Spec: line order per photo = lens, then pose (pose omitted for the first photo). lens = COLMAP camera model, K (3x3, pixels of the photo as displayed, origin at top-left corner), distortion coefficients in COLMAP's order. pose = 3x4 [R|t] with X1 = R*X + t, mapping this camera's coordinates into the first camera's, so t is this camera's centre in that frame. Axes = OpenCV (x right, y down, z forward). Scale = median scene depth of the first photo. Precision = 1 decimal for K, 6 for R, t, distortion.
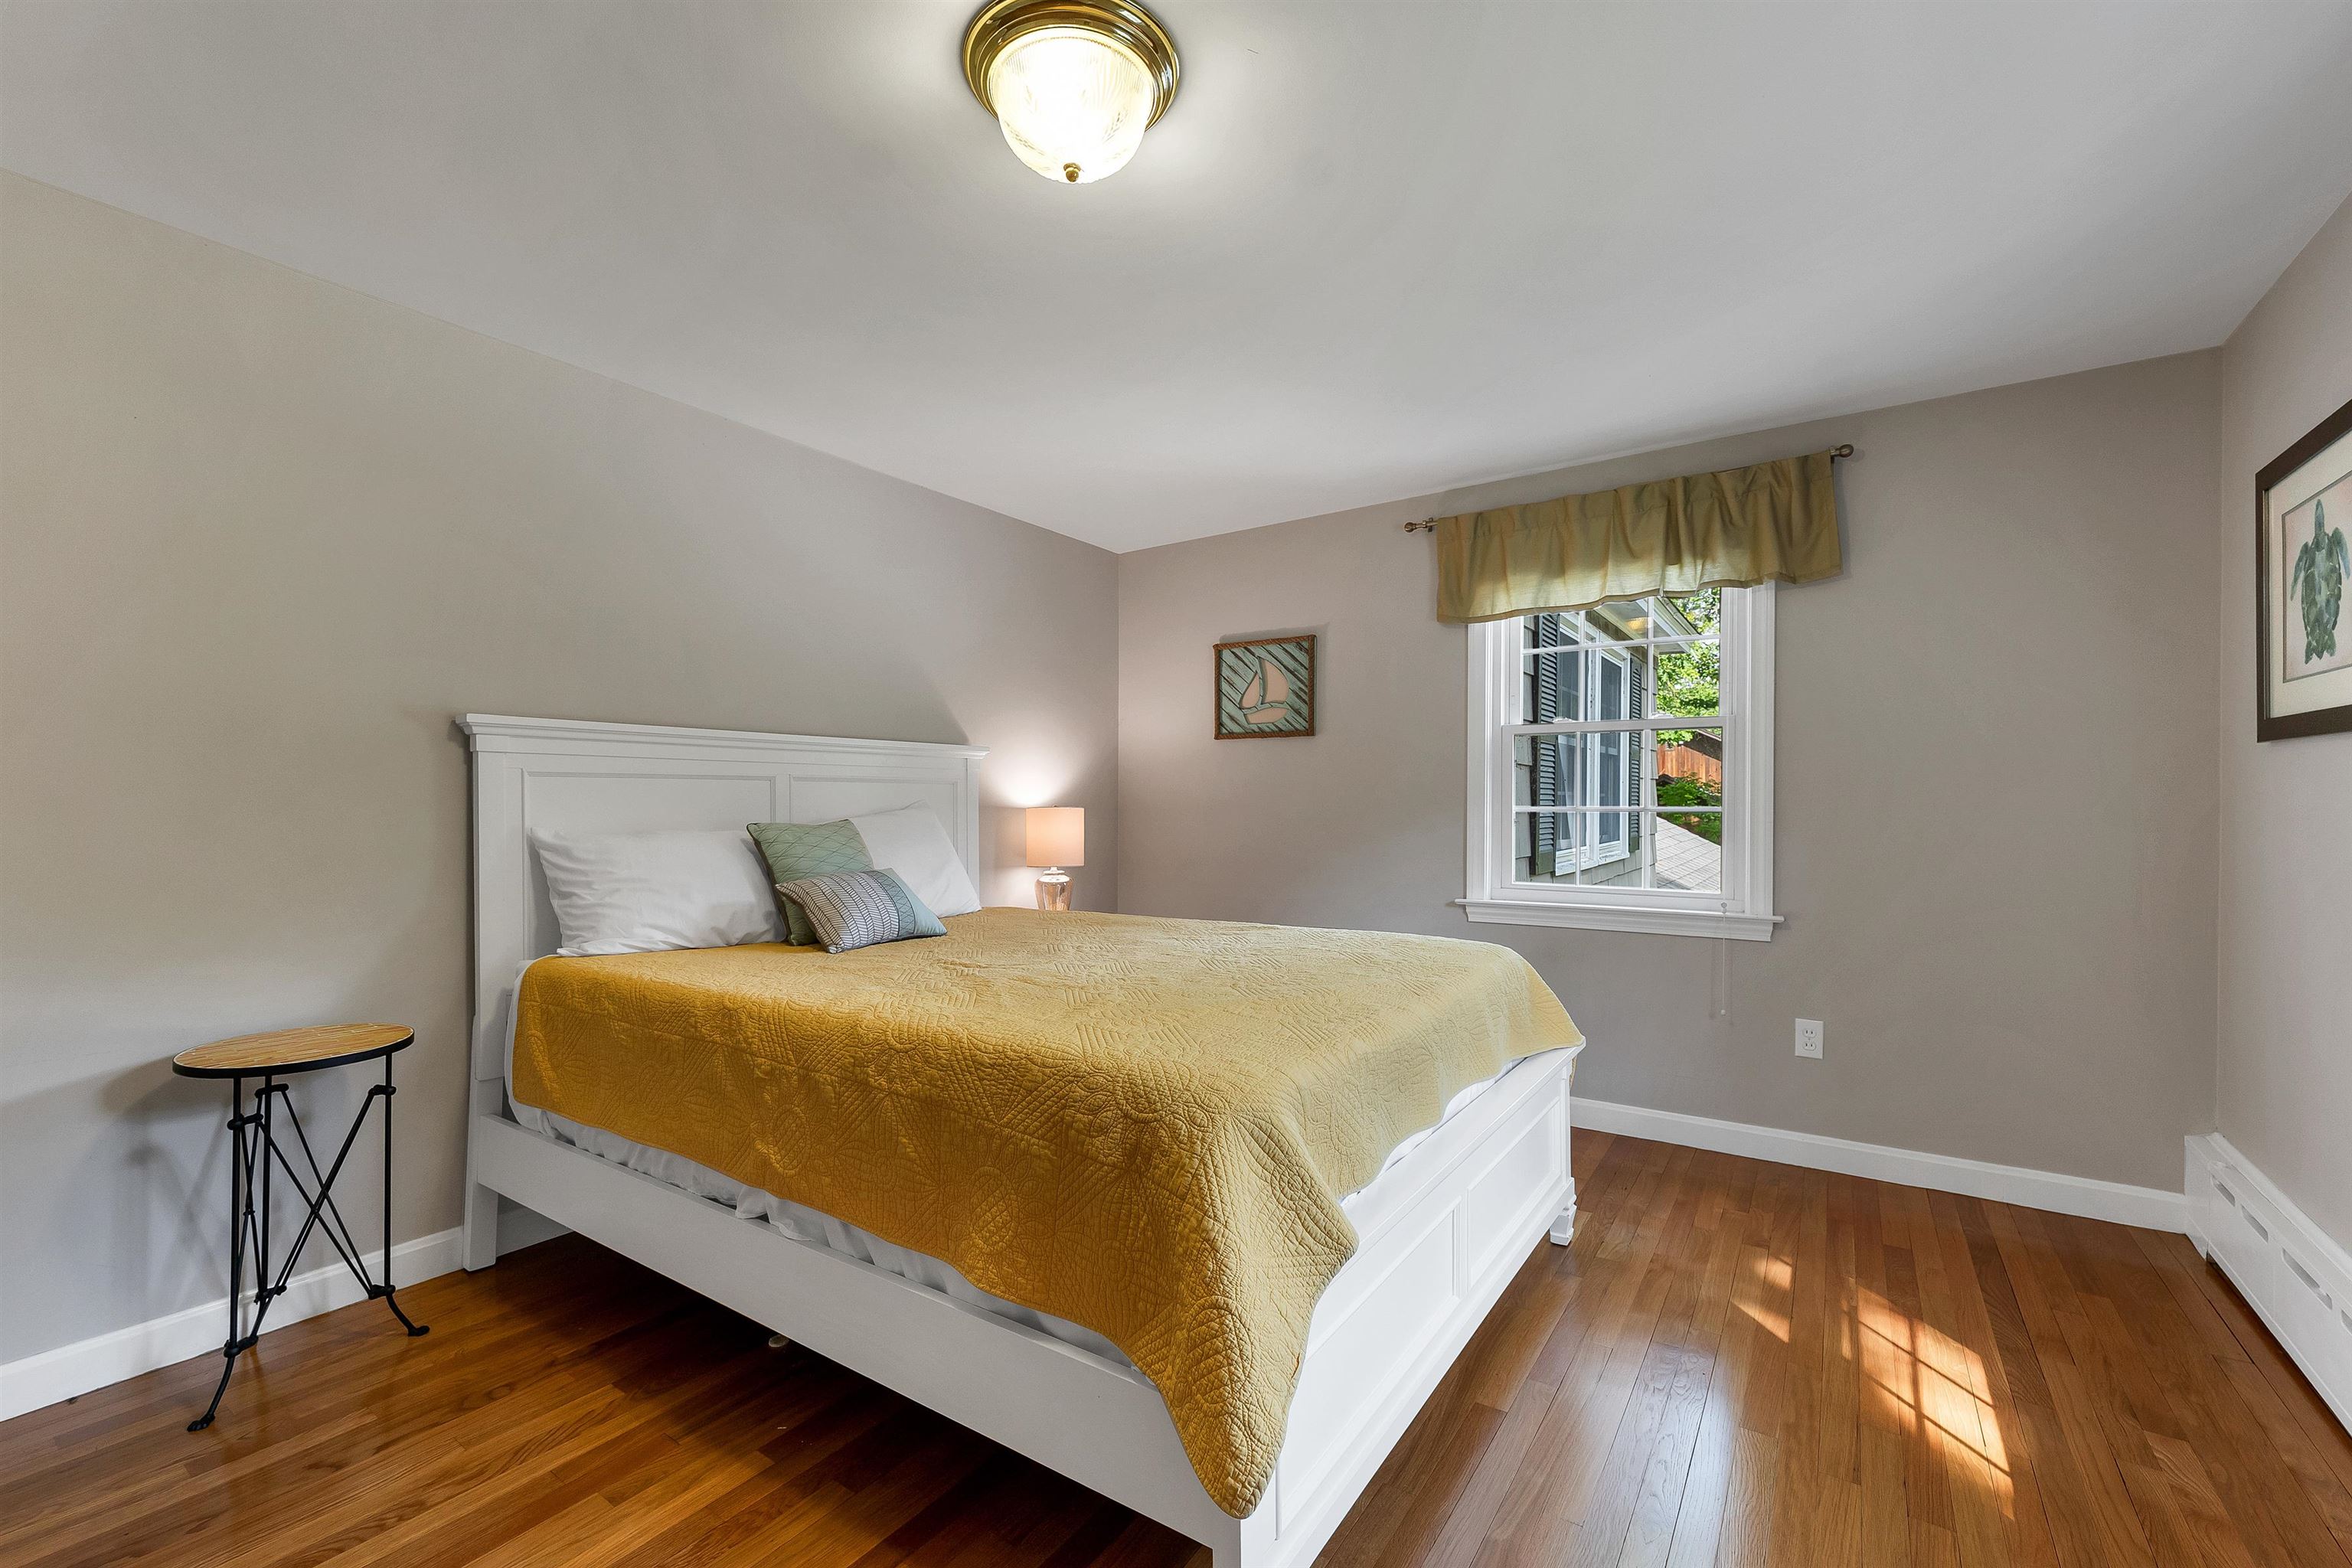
lens RADIAL K [[978.0, 0, 1179.2], [0, 978.0, 810.2], [0, 0, 1]] dist [-0.000921, -0.000075]
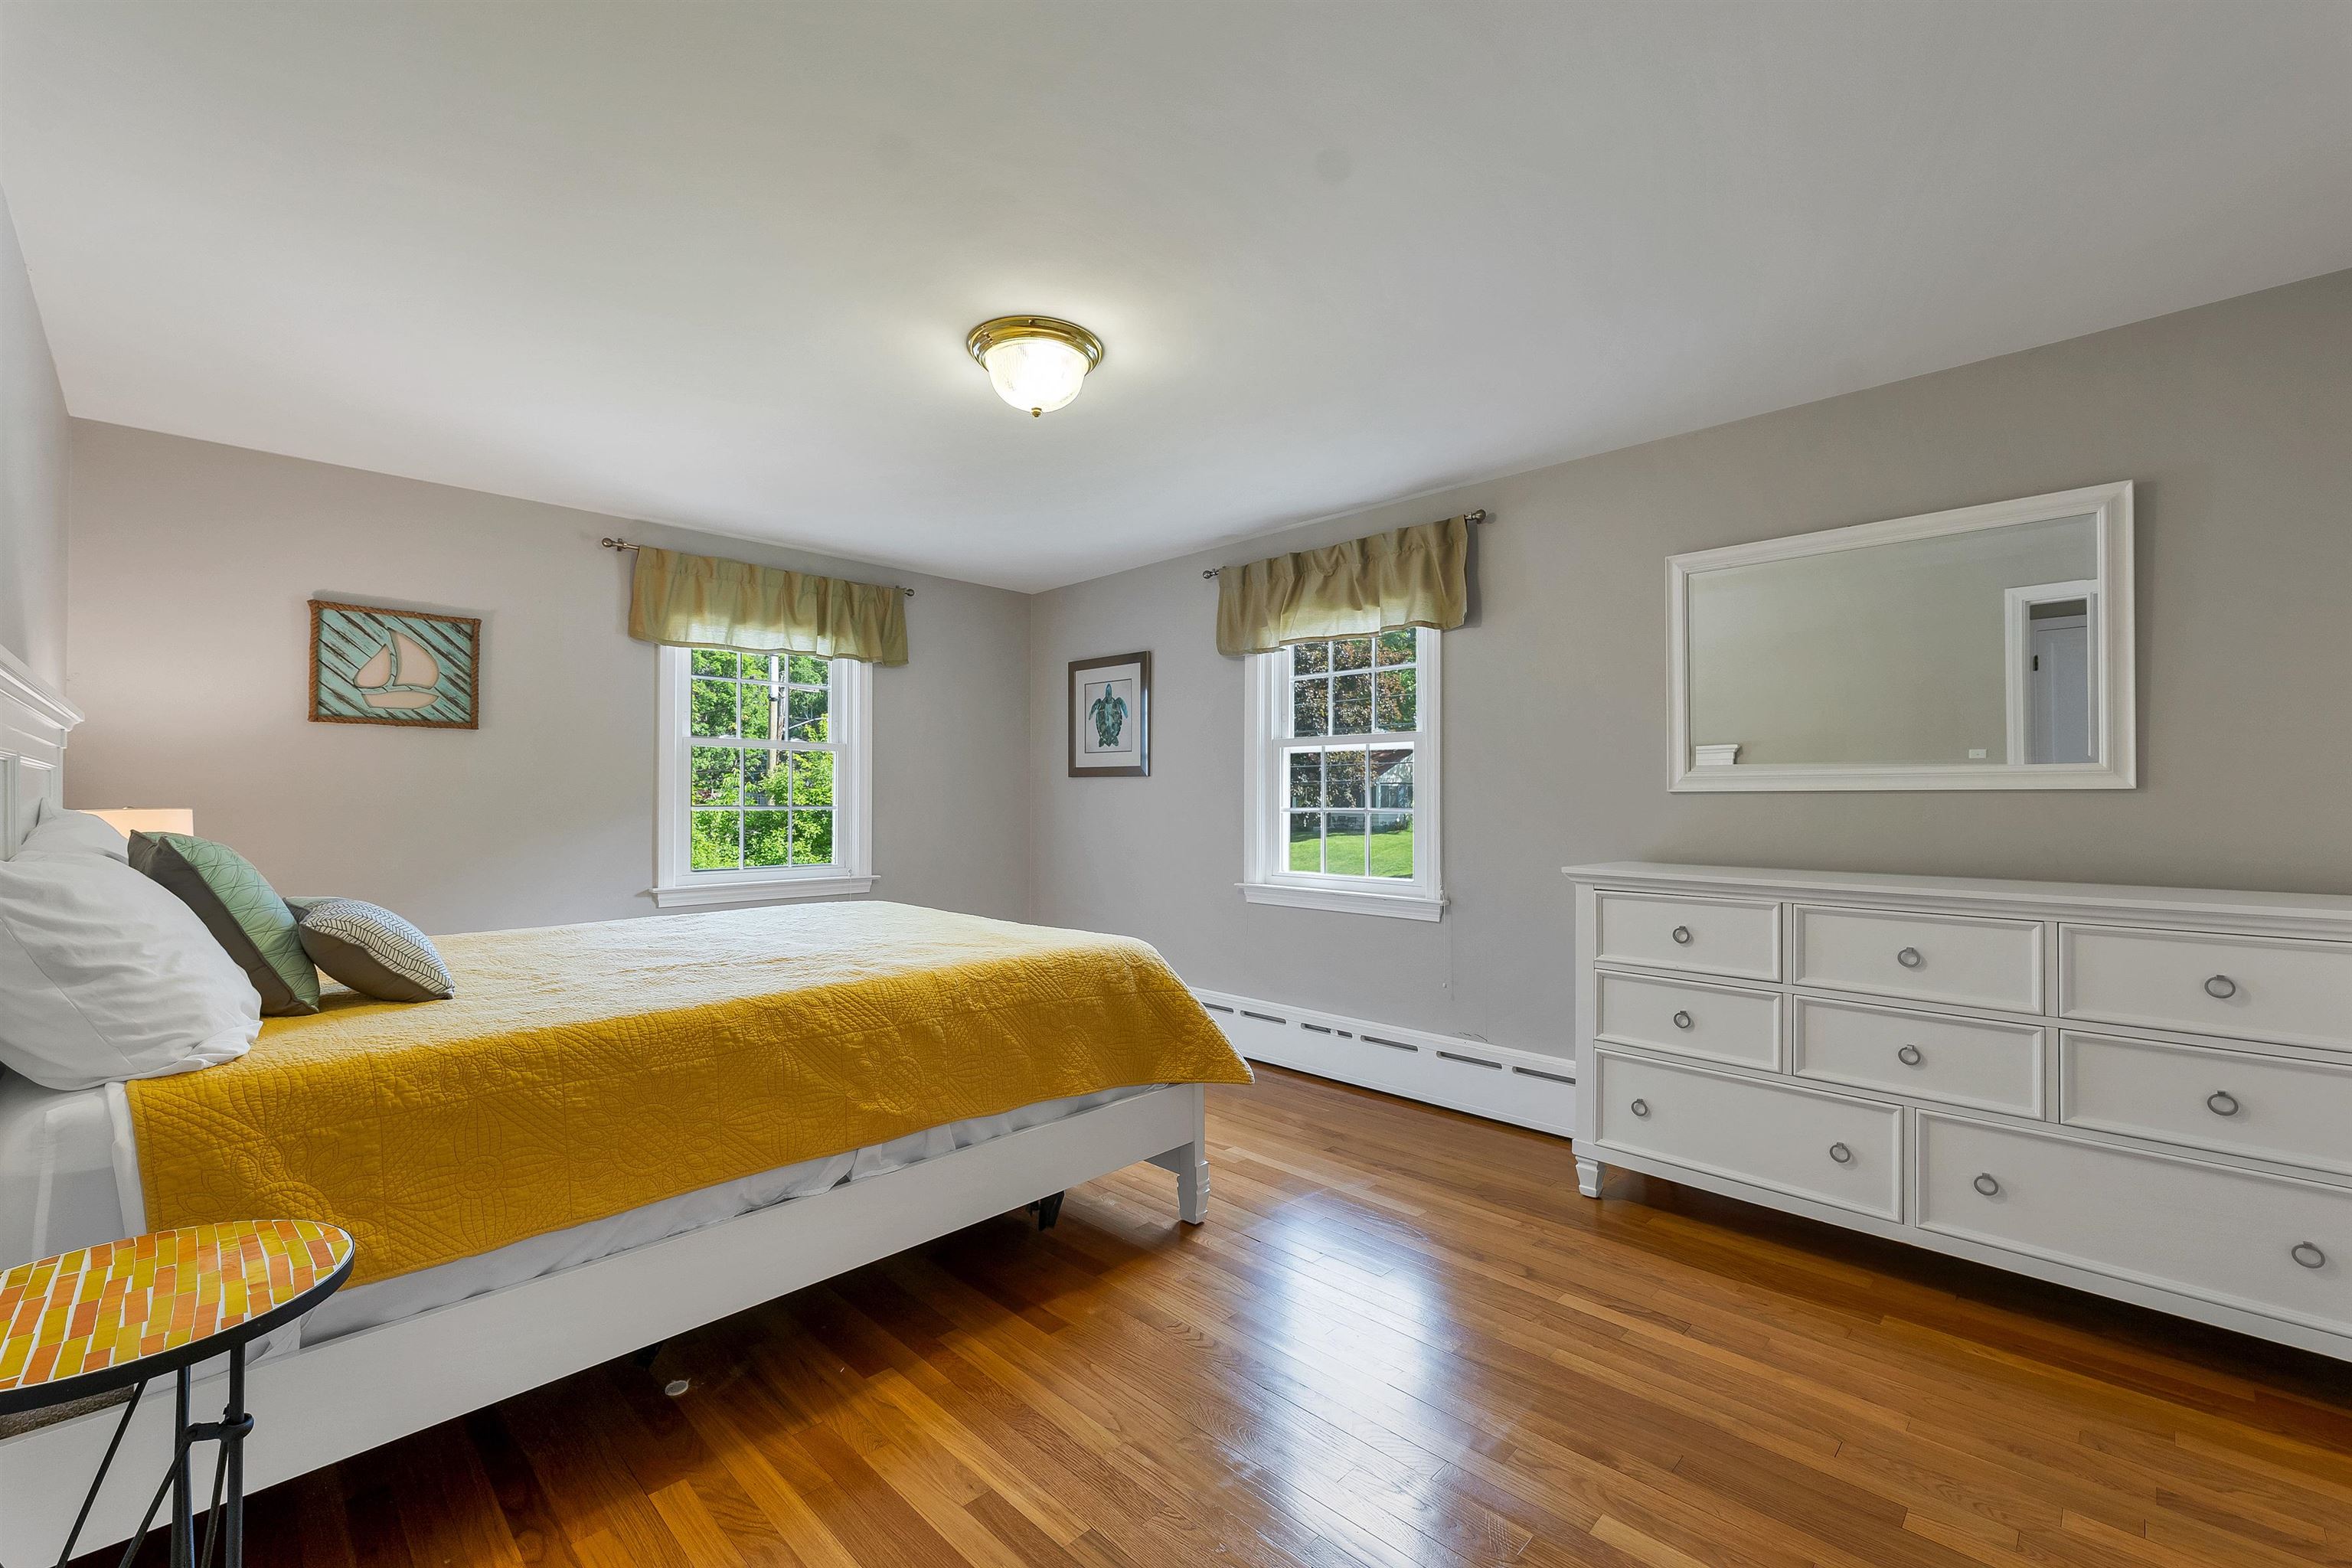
lens RADIAL K [[978.0, 0, 1179.2], [0, 978.0, 810.2], [0, 0, 1]] dist [-0.000921, -0.000075]
pose [[0.169640, -0.006844, 0.985482, -0.696931], [0.006144, 0.999964, 0.005887, -0.002082], [-0.985487, 0.005056, 0.169676, 0.210336]]
